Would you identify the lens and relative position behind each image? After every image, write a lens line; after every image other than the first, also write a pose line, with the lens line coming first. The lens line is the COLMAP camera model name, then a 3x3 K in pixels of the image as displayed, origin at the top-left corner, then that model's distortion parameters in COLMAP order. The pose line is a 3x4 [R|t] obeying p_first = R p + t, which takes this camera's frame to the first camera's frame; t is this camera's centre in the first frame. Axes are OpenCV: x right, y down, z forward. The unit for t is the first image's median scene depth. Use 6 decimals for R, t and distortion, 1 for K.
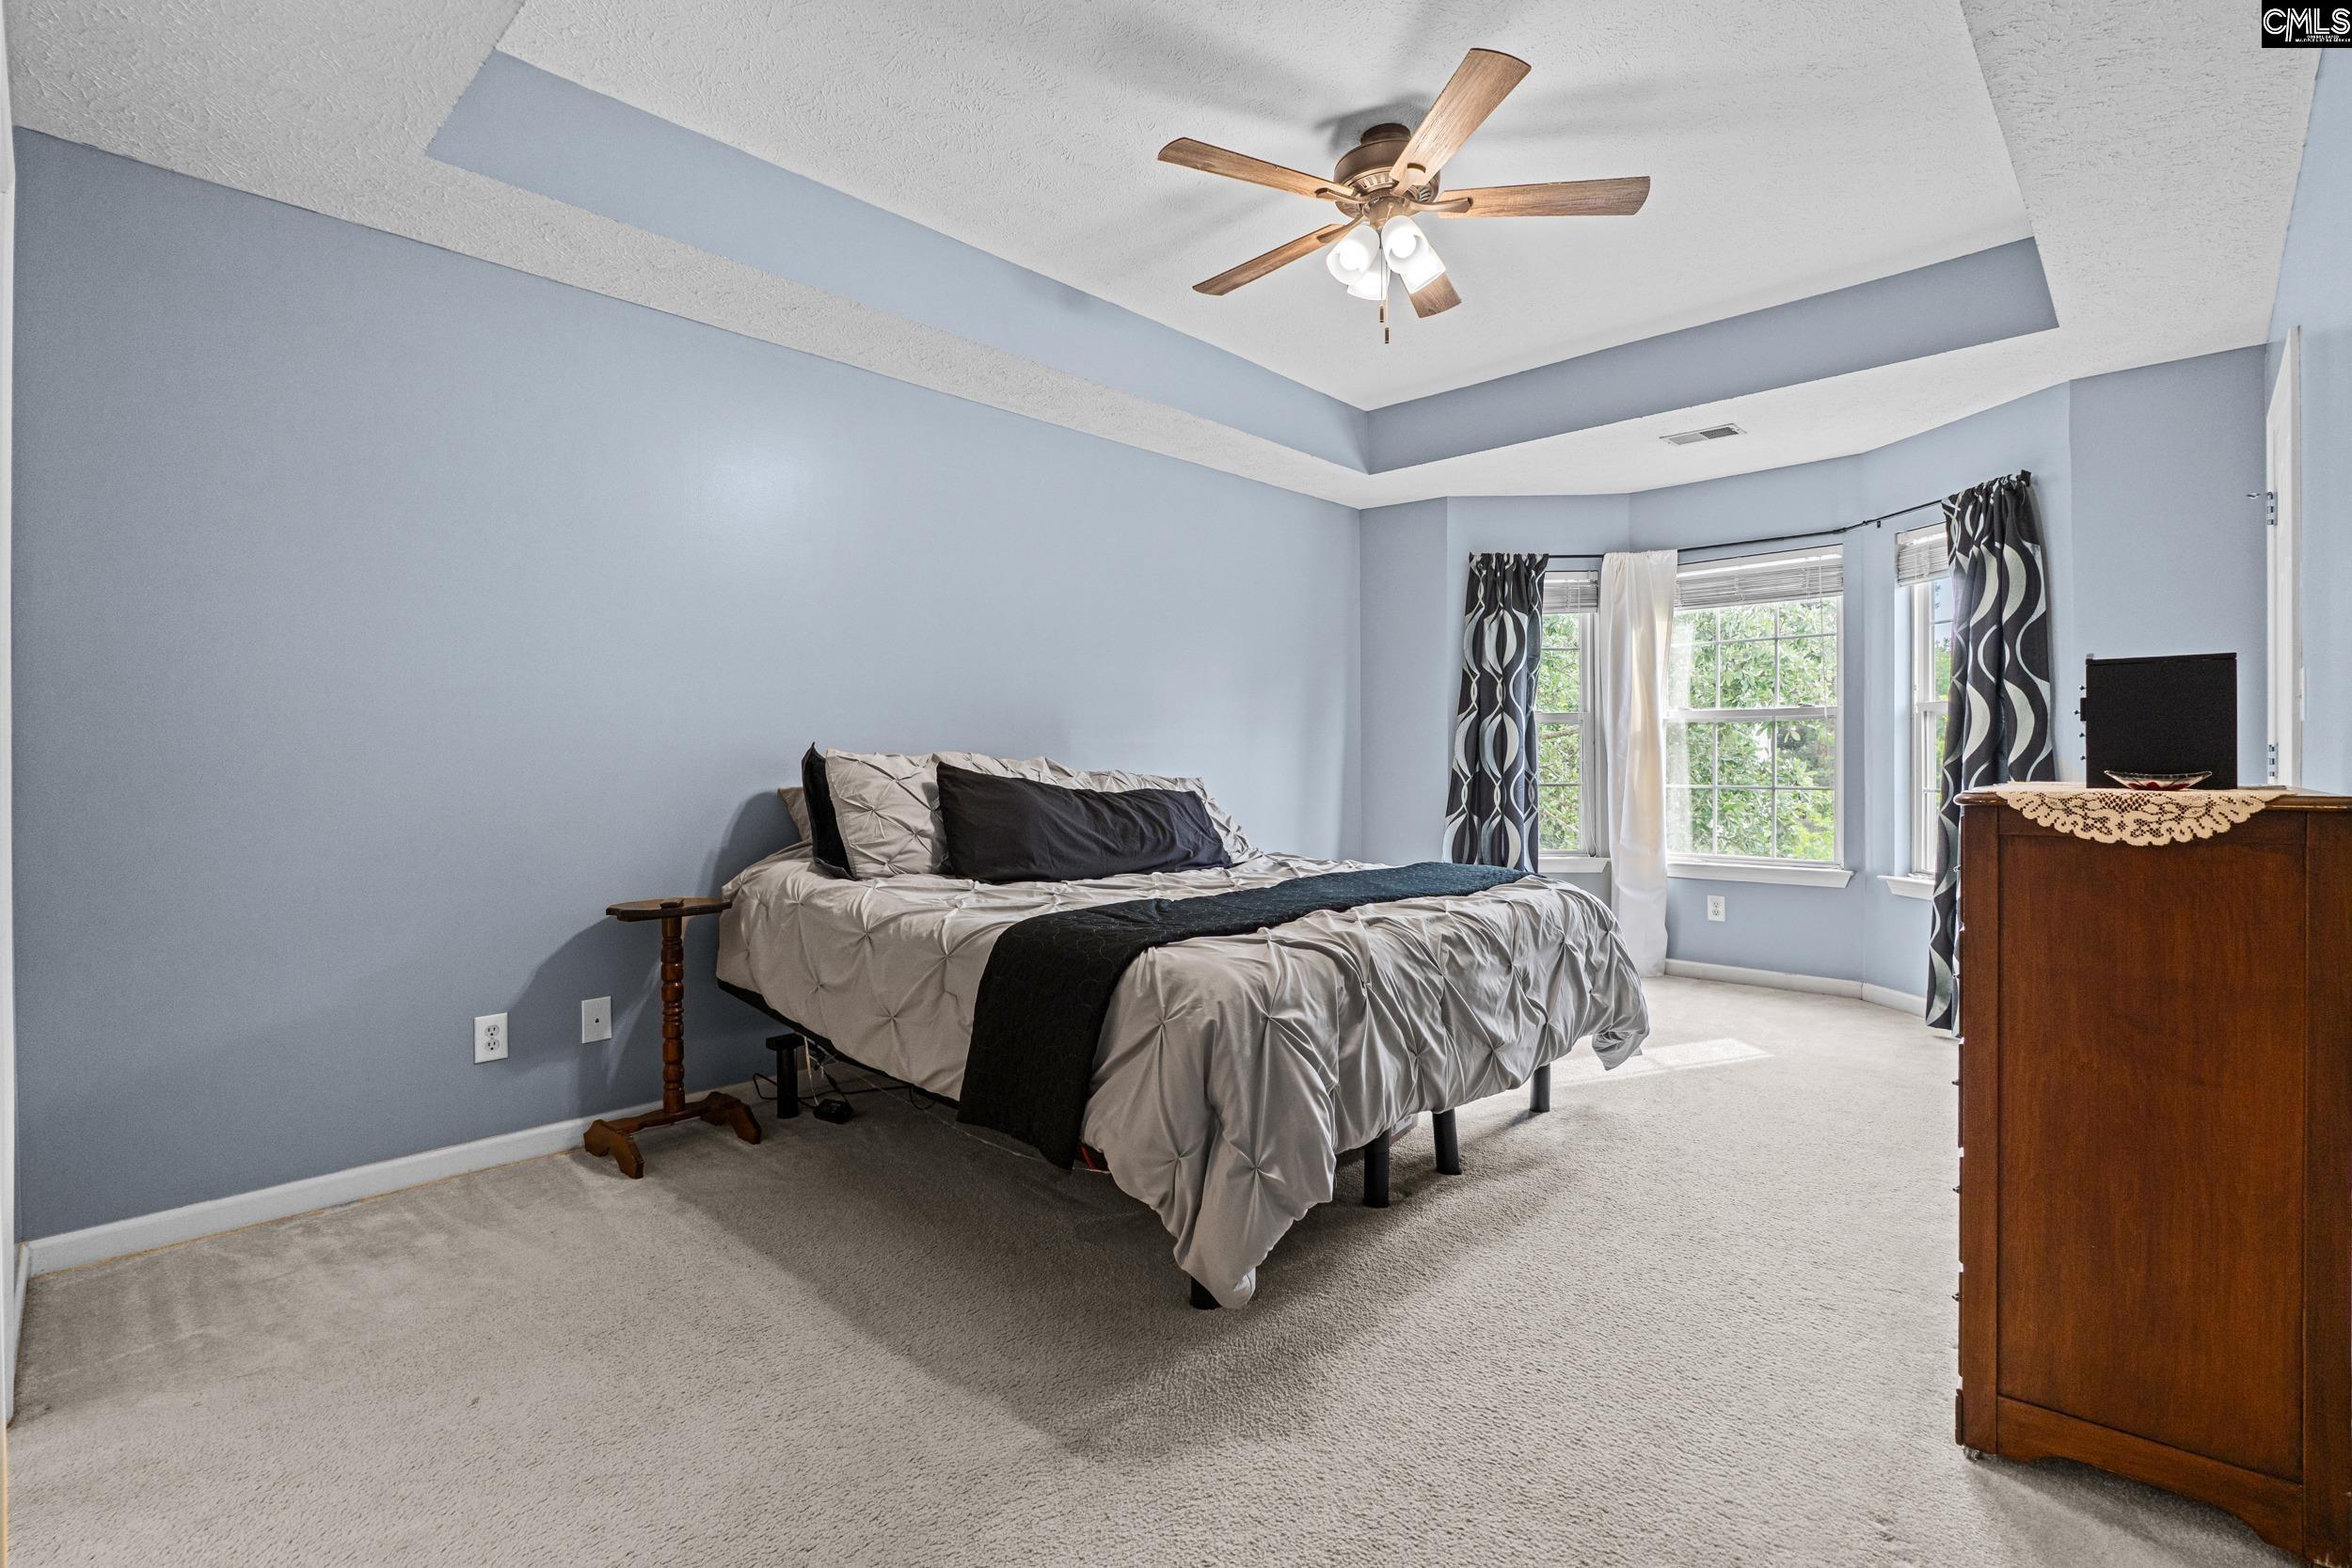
lens RADIAL K [[1074.4, 0, 1178.1], [0, 1074.4, 780.9], [0, 0, 1]] dist [-0.007967, -0.001087]
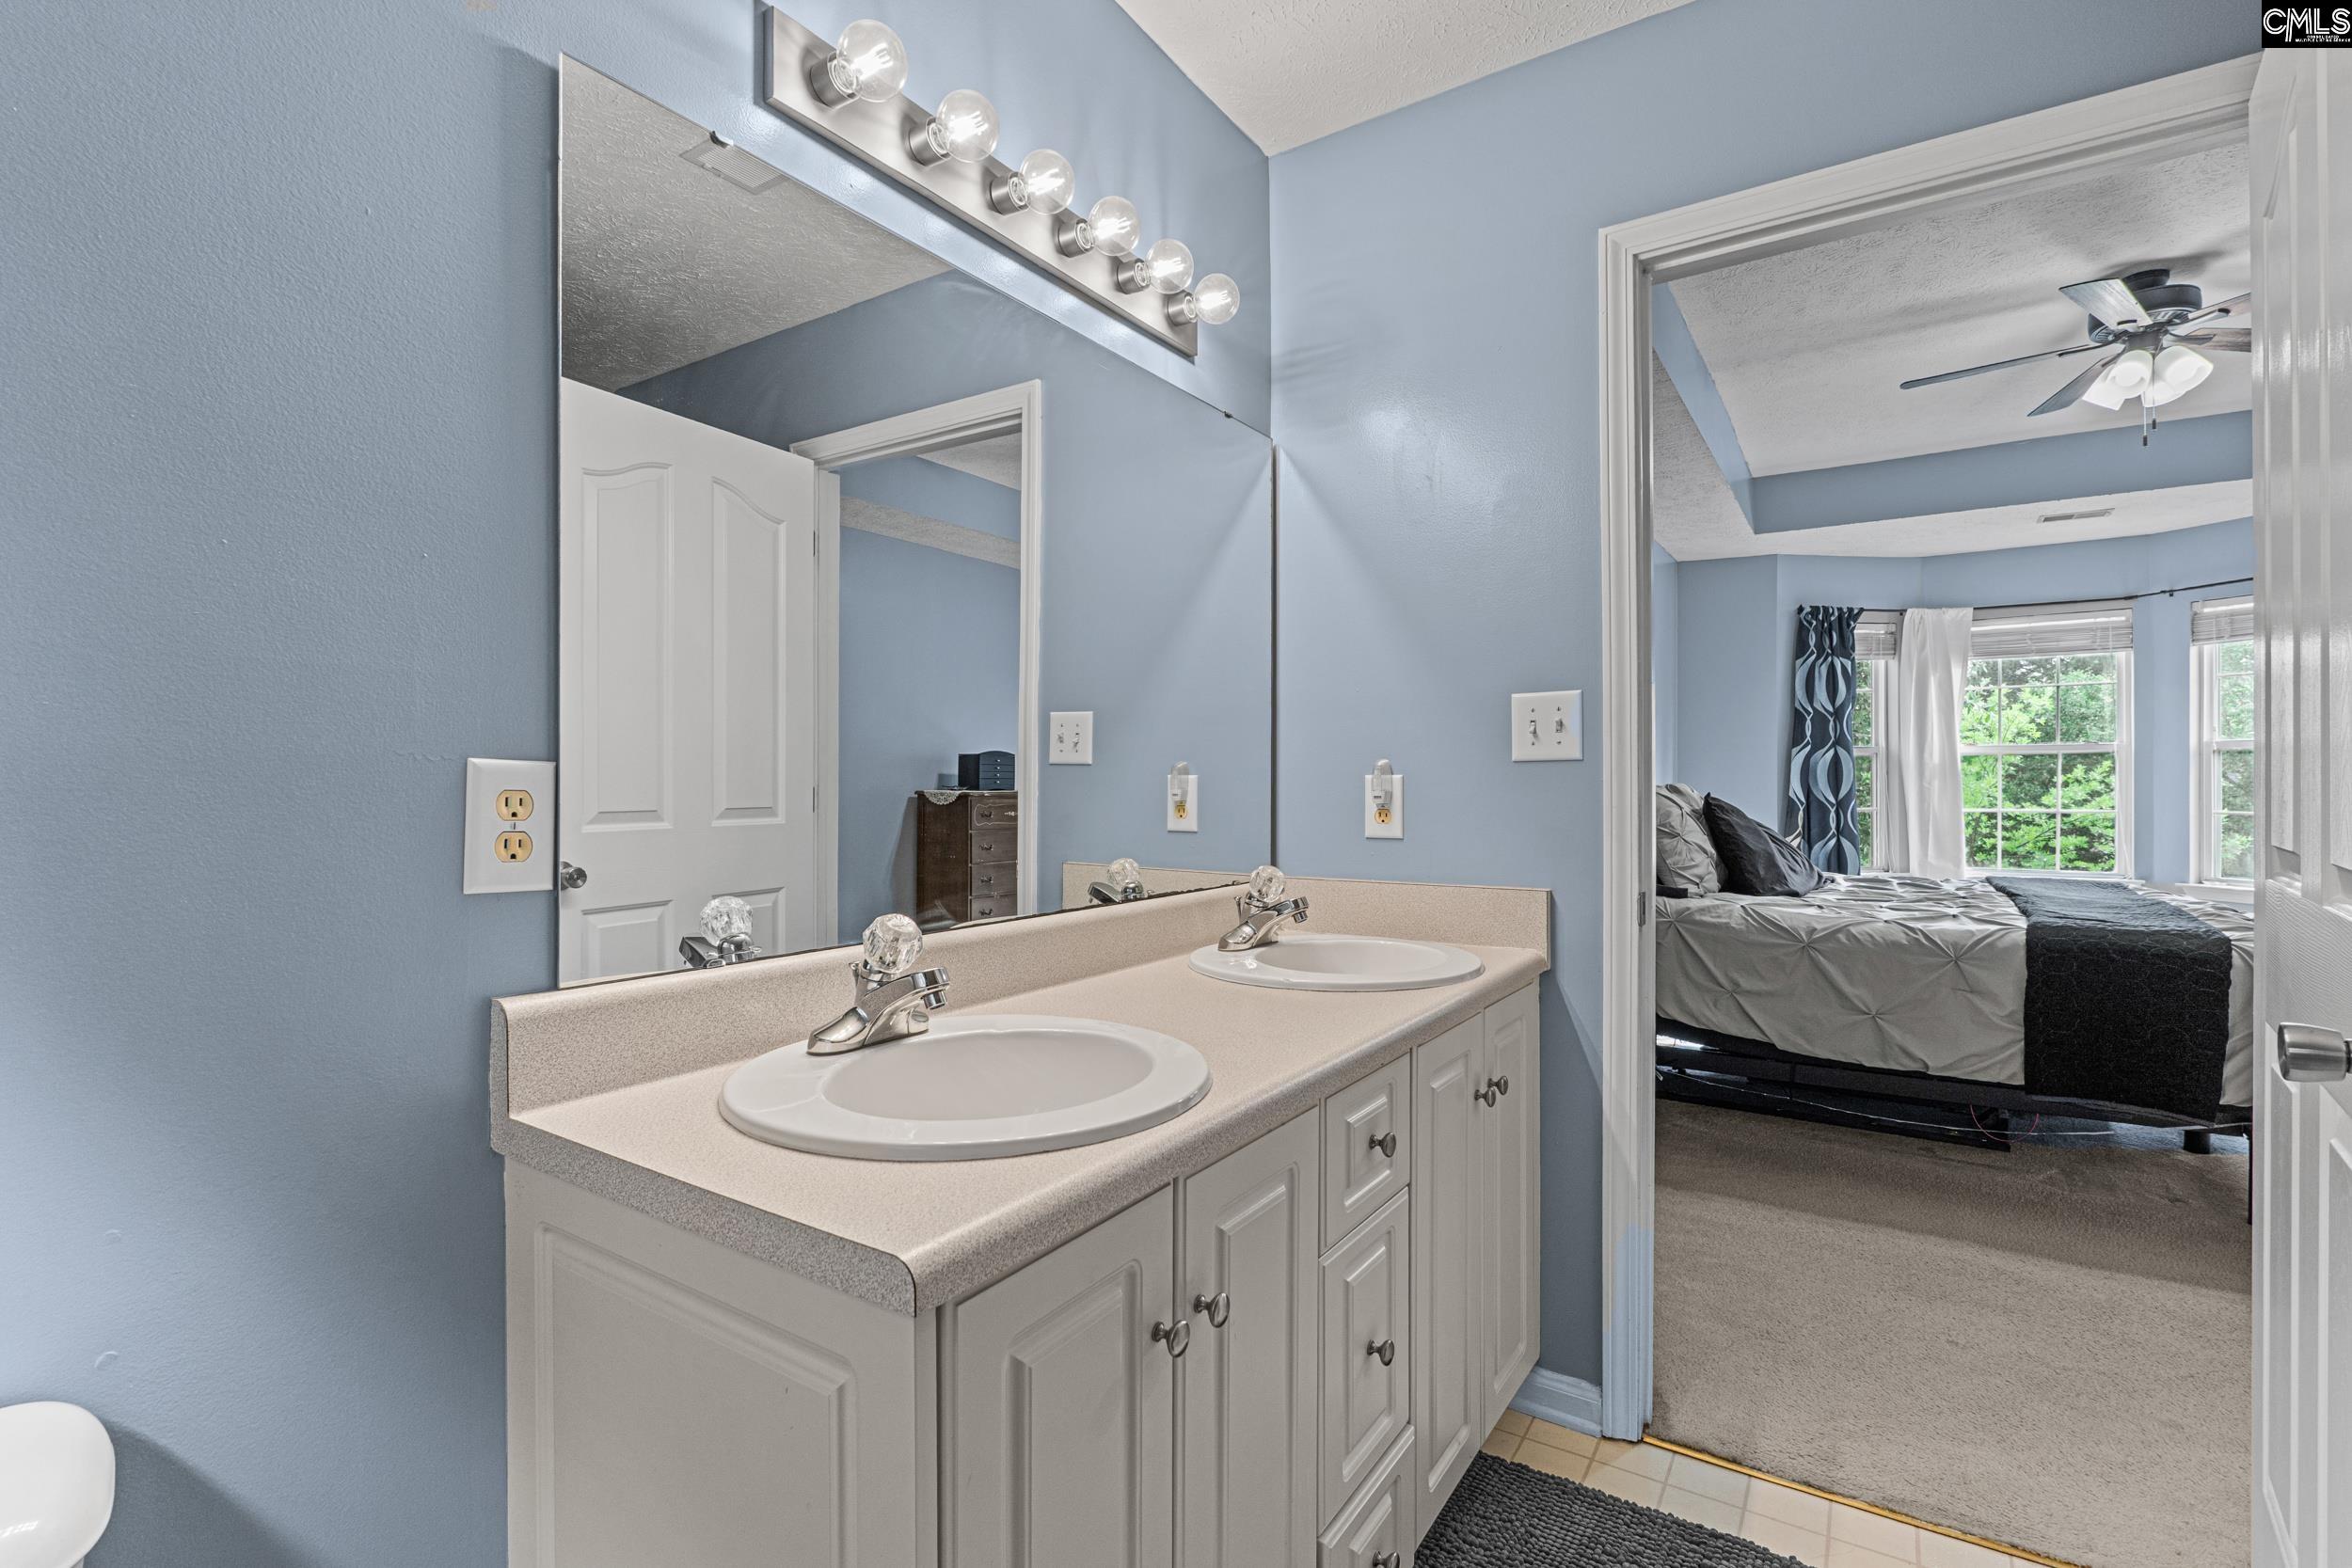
lens RADIAL K [[1074.4, 0, 1192.2], [0, 1074.4, 769.9], [0, 0, 1]] dist [-0.007967, -0.001087]
pose [[0.984914, 0.002620, 0.173023, -0.557619], [0.003362, 0.999407, -0.034267, -0.002237], [-0.173010, 0.034332, 0.984322, 0.006591]]
